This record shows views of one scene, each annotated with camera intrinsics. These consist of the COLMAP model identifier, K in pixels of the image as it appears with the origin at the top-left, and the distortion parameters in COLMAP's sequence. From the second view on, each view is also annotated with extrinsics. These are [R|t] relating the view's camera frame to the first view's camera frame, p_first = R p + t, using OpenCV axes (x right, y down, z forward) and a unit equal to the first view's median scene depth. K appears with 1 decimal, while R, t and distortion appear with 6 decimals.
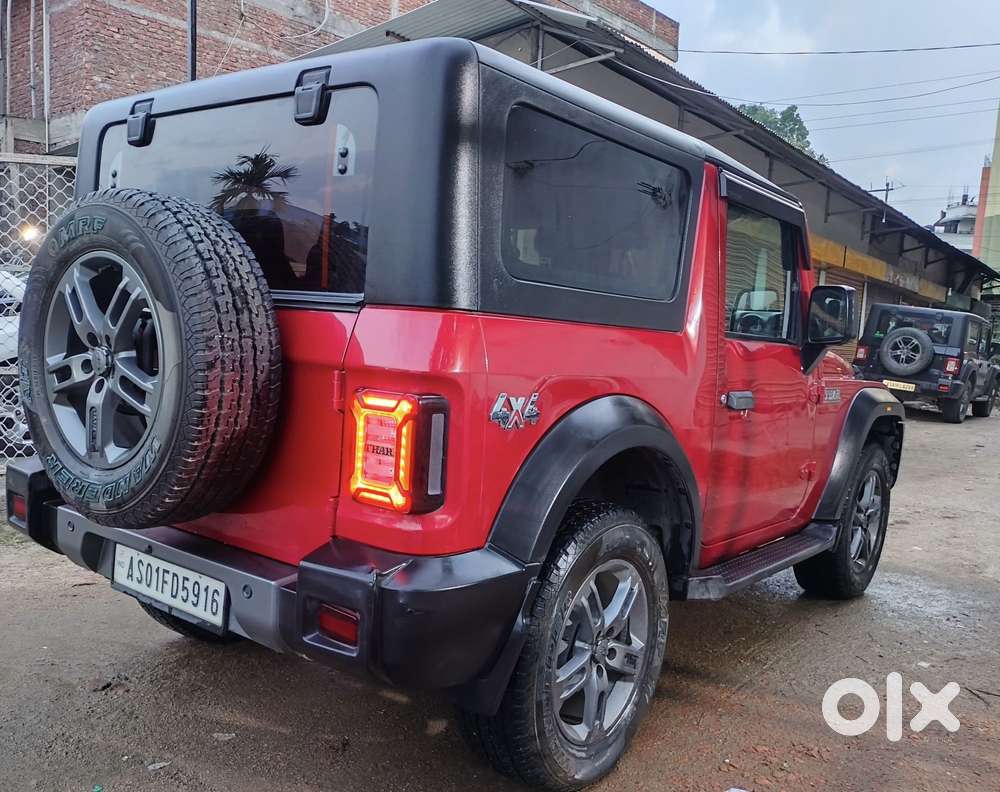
lens RADIAL K [[886.9, 0, 500.0], [0, 886.9, 396.0], [0, 0, 1]] dist [0.004910, 0.004043]
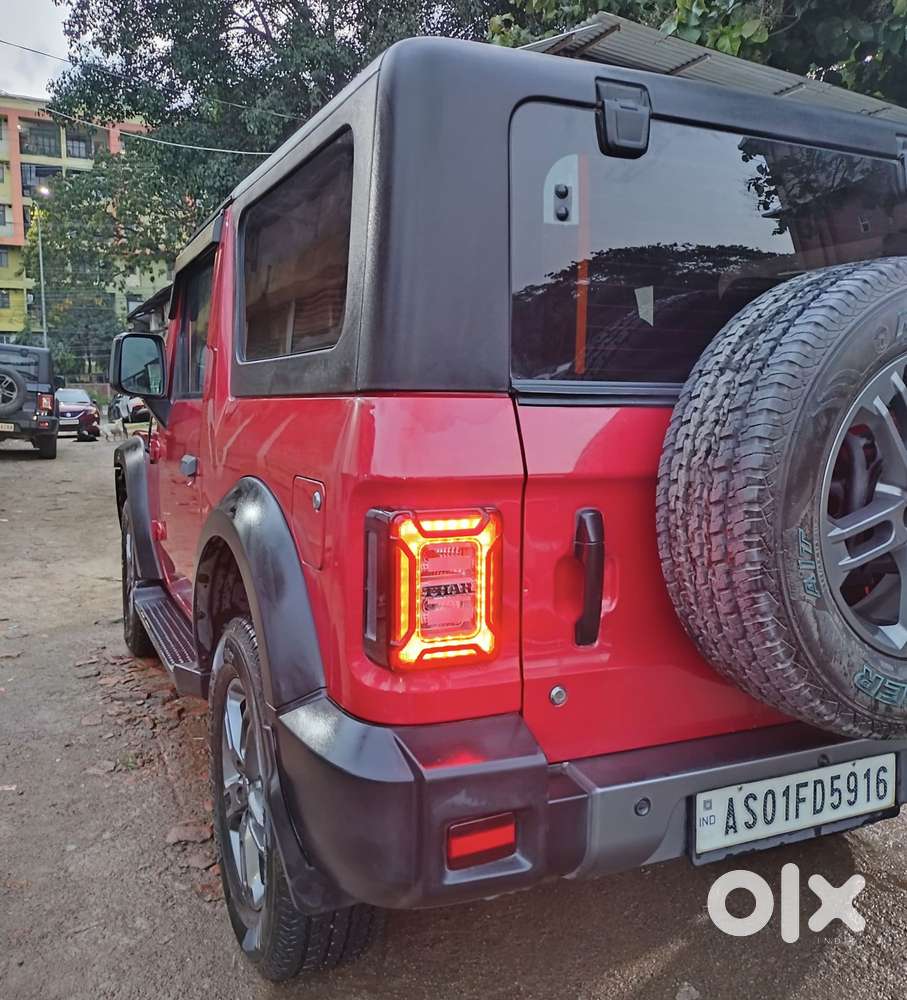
lens RADIAL K [[909.6, 0, 451.6], [0, 909.6, 457.1], [0, 0, 1]] dist [0.047850, -0.088093]
pose [[0.470525, -0.114317, 0.874950, -1.132290], [0.083424, 0.992894, 0.084863, -0.153881], [-0.878434, 0.033062, 0.476718, 0.889904]]
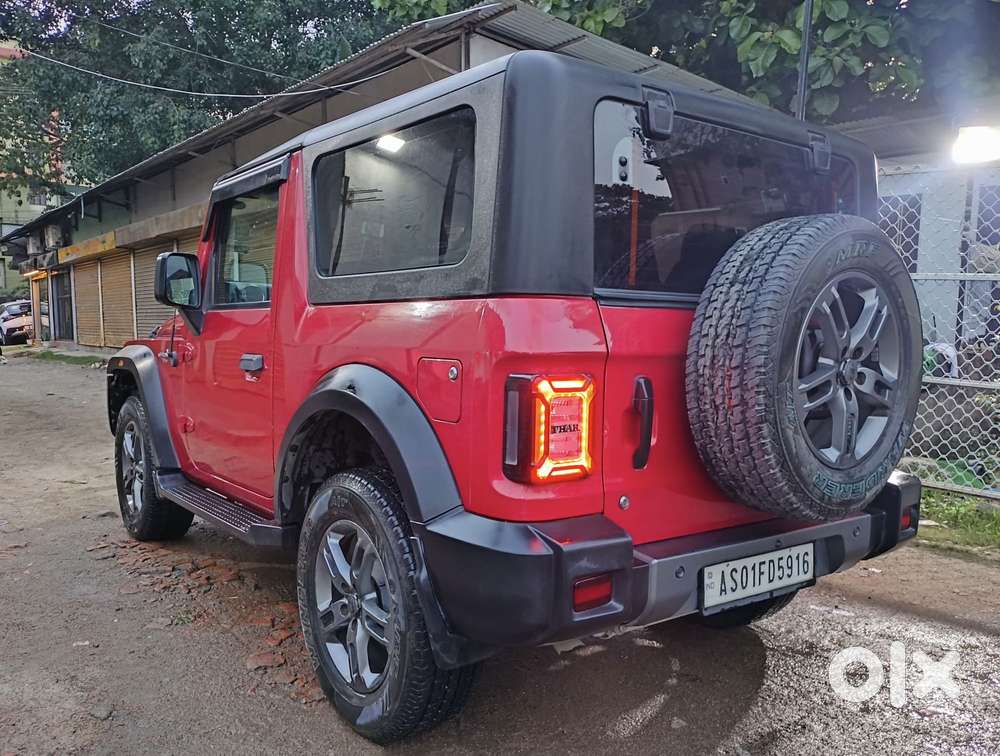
lens RADIAL K [[828.6, 0, 500.0], [0, 828.6, 378.0], [0, 0, 1]] dist [0.024800, -0.003498]
pose [[0.275974, -0.115676, 0.954179, -1.407816], [0.070156, 0.992508, 0.100031, -0.150248], [-0.958601, 0.039335, 0.282022, 1.014964]]
